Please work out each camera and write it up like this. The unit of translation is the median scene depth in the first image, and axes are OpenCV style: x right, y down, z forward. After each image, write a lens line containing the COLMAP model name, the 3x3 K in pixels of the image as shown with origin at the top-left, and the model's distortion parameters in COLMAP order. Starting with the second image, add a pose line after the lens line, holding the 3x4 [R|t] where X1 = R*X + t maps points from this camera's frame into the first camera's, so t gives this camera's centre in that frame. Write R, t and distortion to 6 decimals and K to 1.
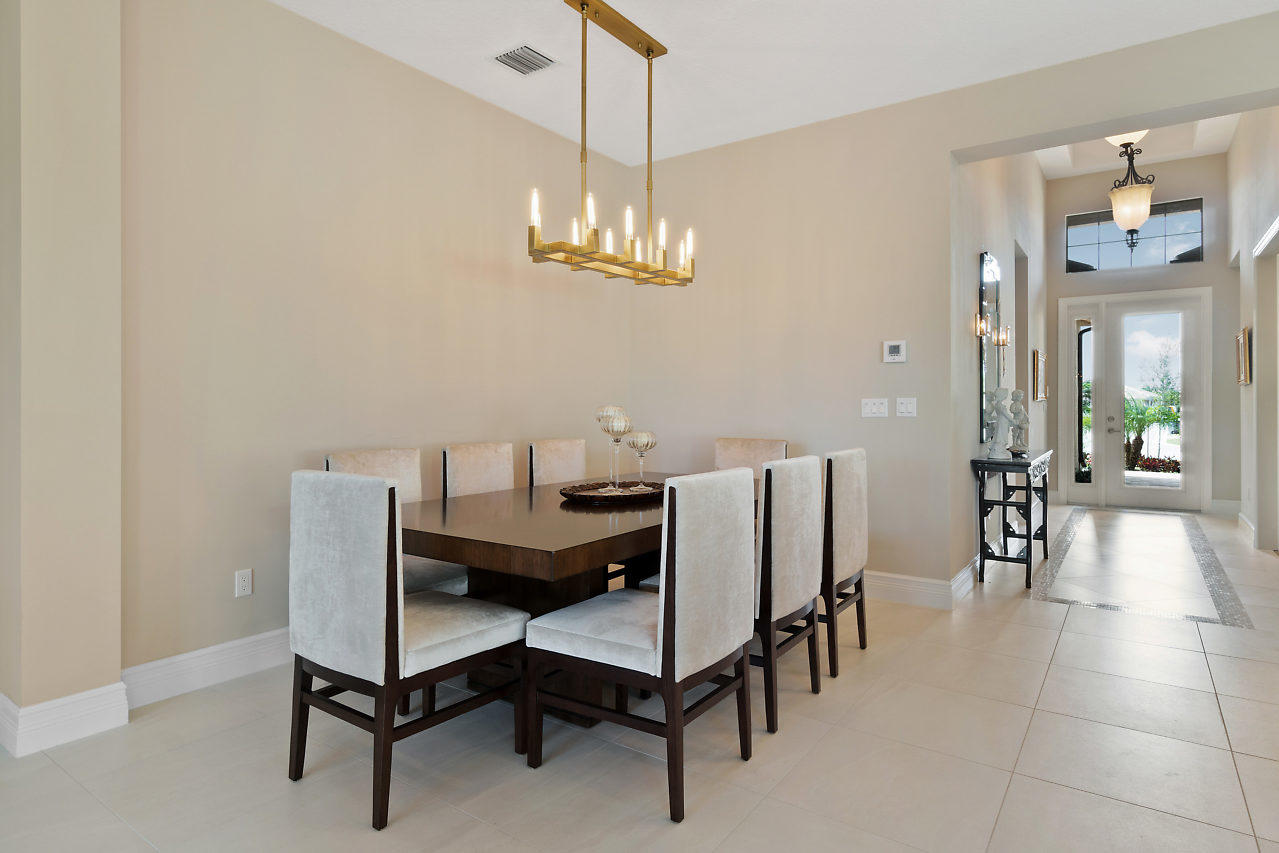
lens RADIAL K [[714.2, 0, 637.4], [0, 714.2, 403.2], [0, 0, 1]] dist [0.001714, 0.000661]
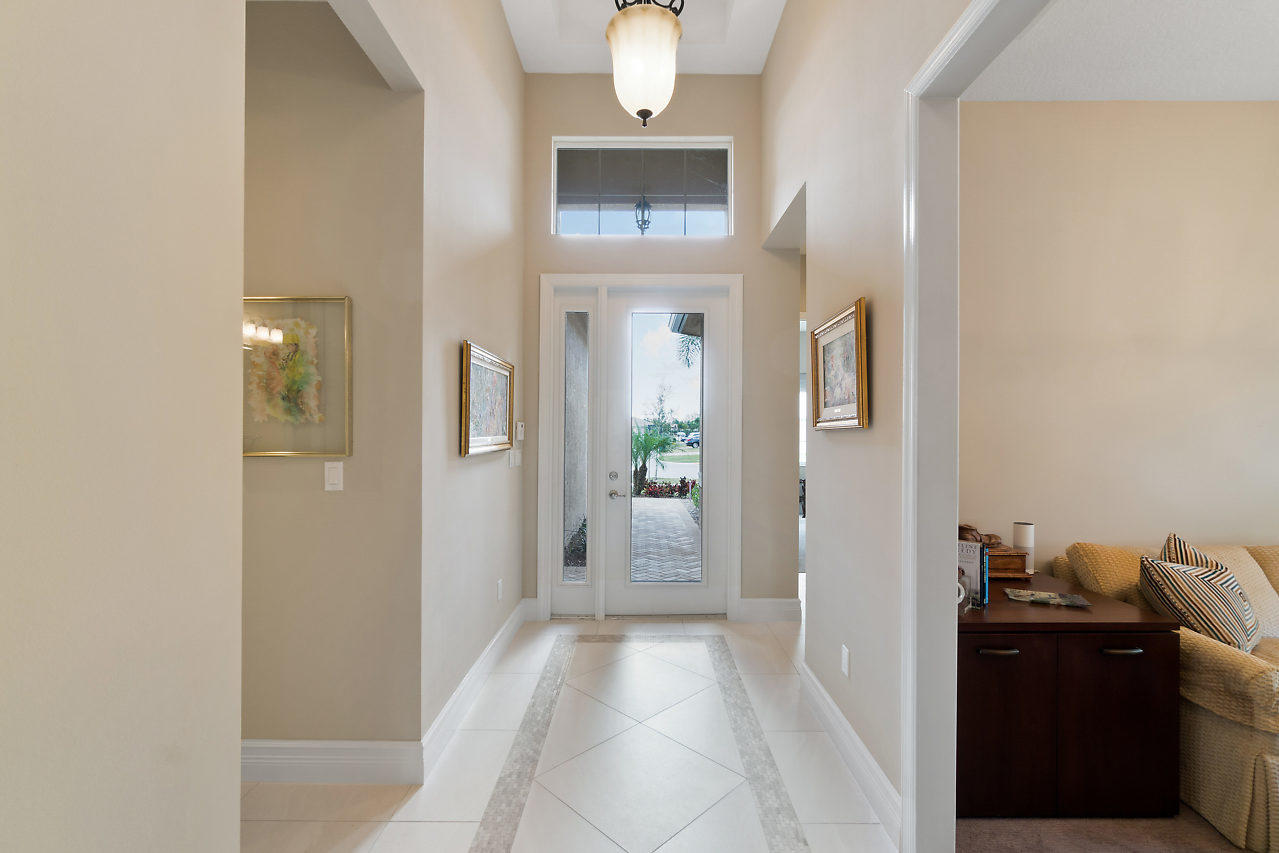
lens RADIAL K [[566.8, 0, 639.5], [0, 566.8, 426.5], [0, 0, 1]] dist [-0.000104, -0.000008]
pose [[0.821171, 0.006086, 0.570649, 0.399000], [-0.005130, 0.999981, -0.003282, -0.019214], [-0.570659, -0.000233, 0.821187, 0.581471]]
